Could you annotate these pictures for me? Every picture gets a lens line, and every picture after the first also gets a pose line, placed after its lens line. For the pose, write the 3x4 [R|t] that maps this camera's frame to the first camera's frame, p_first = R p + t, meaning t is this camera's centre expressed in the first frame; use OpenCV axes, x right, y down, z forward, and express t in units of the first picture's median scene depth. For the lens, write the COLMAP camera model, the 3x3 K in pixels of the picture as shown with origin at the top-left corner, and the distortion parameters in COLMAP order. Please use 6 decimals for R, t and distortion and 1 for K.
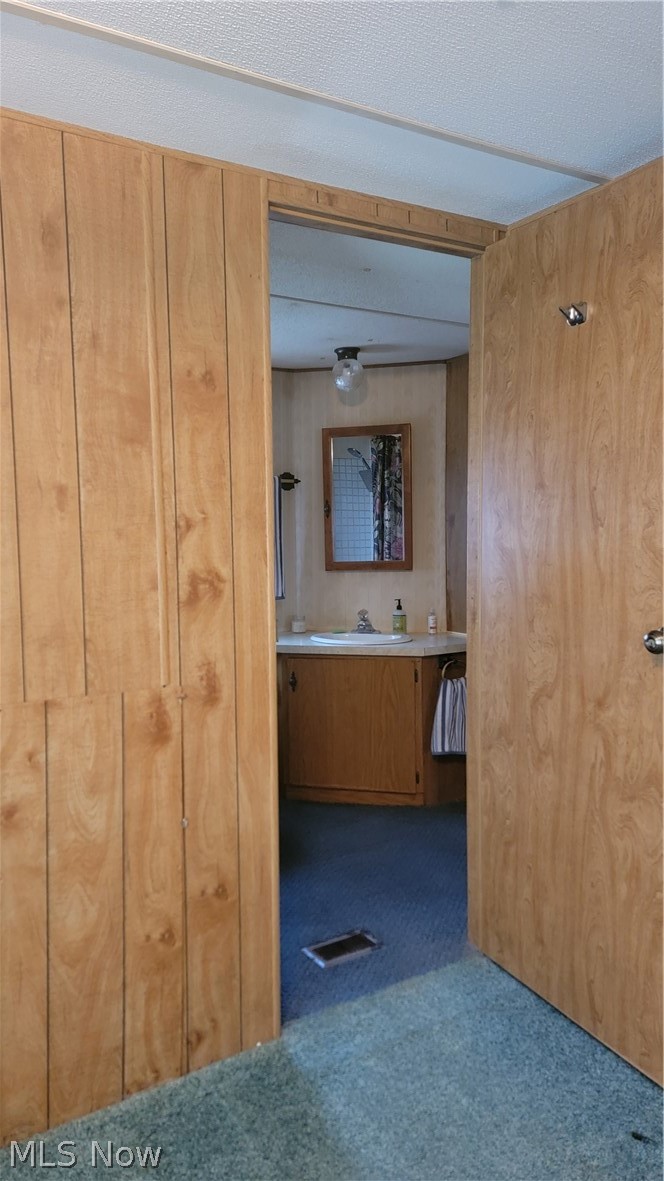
lens RADIAL K [[811.8, 0, 314.9], [0, 811.8, 590.2], [0, 0, 1]] dist [0.097498, -0.084967]
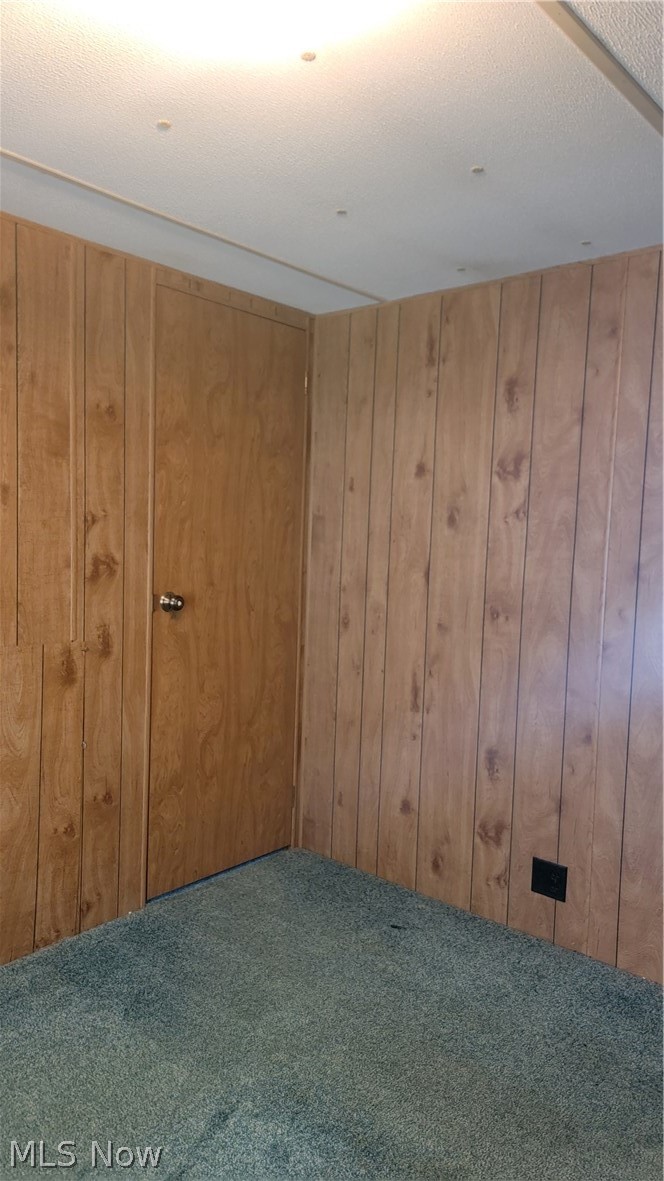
lens RADIAL K [[826.5, 0, 332.0], [0, 826.5, 590.5], [0, 0, 1]] dist [0.007343, 0.000152]
pose [[0.948071, 0.027242, 0.316889, -0.213087], [-0.024630, 0.999622, -0.012247, 0.041922], [-0.317103, 0.003806, 0.948384, -0.398924]]
